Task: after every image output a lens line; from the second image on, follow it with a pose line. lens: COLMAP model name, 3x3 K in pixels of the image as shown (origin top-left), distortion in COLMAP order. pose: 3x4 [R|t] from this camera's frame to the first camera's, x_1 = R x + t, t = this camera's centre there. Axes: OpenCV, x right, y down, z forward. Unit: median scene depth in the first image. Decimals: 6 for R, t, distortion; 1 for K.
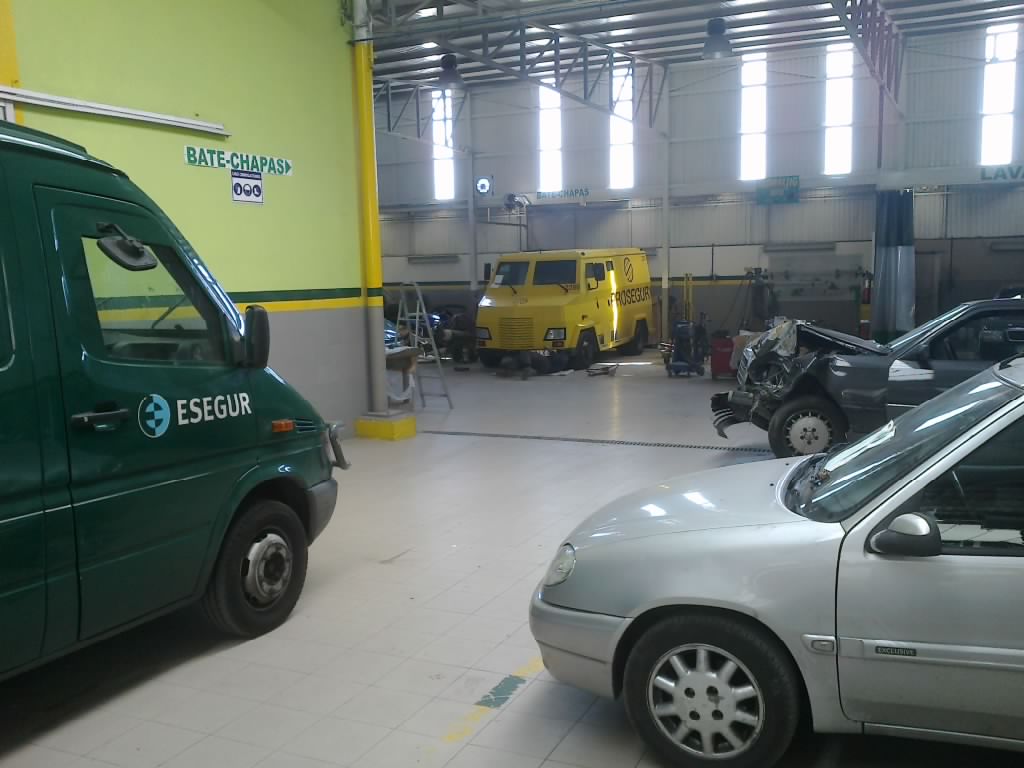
lens RADIAL K [[936.1, 0, 532.5], [0, 936.1, 412.2], [0, 0, 1]] dist [0.019850, -0.089634]
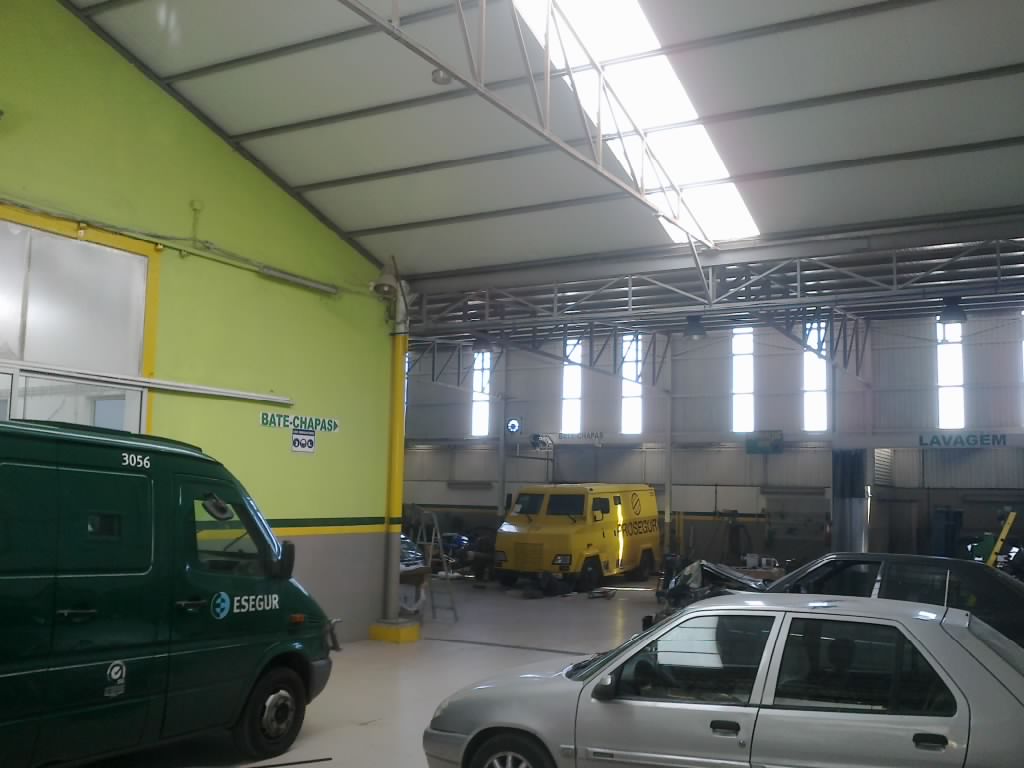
lens RADIAL K [[937.5, 0, 537.8], [0, 937.5, 391.7], [0, 0, 1]] dist [0.052256, -0.150031]
pose [[0.997532, 0.036267, -0.060115, 0.053279], [-0.050190, 0.967099, -0.249401, 0.005341], [0.049093, 0.251803, 0.966533, -0.148187]]
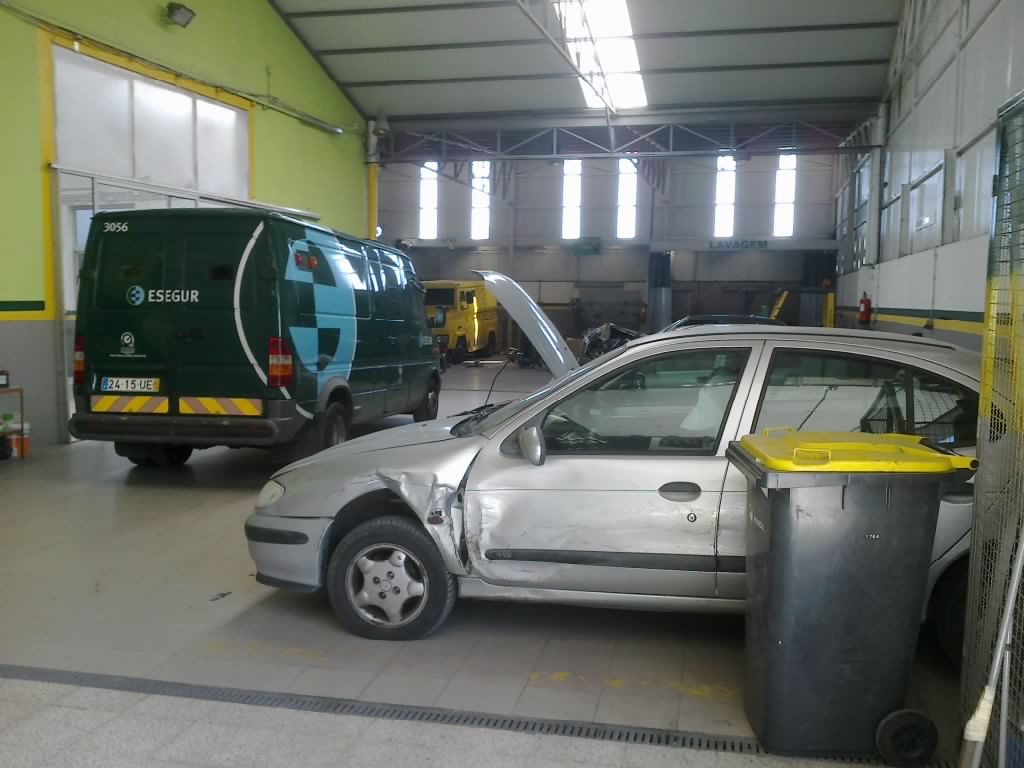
lens RADIAL K [[936.1, 0, 532.5], [0, 936.1, 412.2], [0, 0, 1]] dist [0.019850, -0.089634]
pose [[0.976242, 0.004784, 0.216631, -0.145278], [0.001180, 0.999624, -0.027394, 0.067290], [-0.216680, 0.026999, 0.975869, -0.426407]]
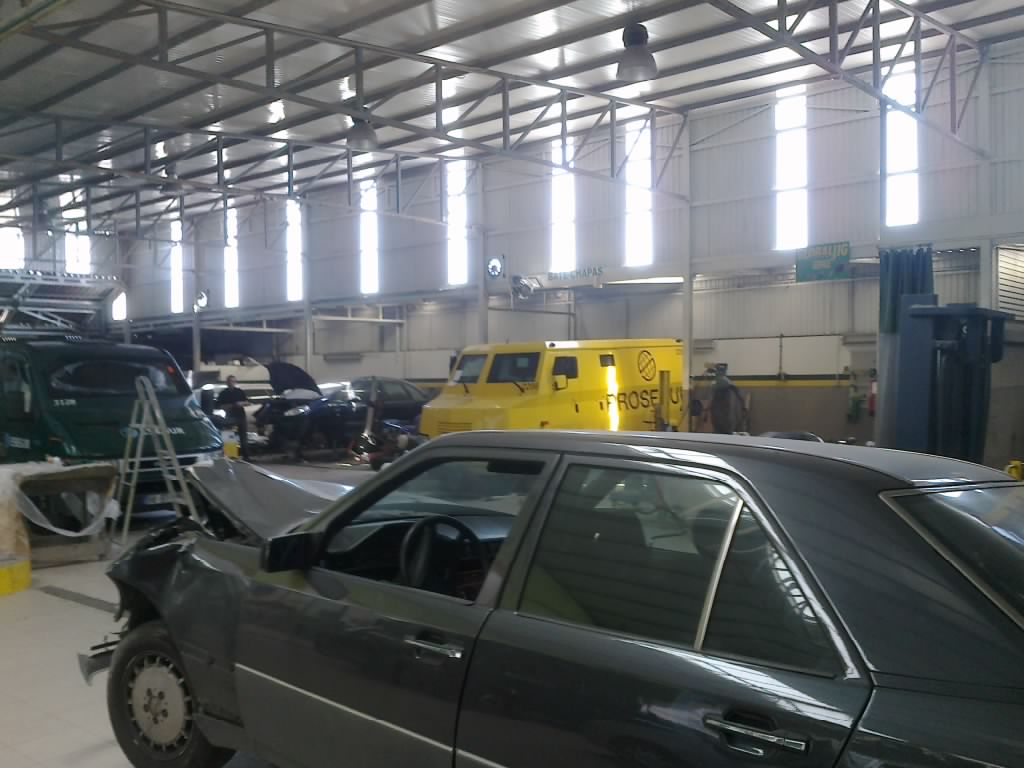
lens RADIAL K [[936.1, 0, 532.5], [0, 936.1, 412.2], [0, 0, 1]] dist [0.019850, -0.089634]
pose [[0.962794, 0.020464, -0.269460, 0.251216], [-0.047832, 0.994290, -0.095395, -0.036142], [0.265969, 0.104735, 0.958275, 0.241444]]
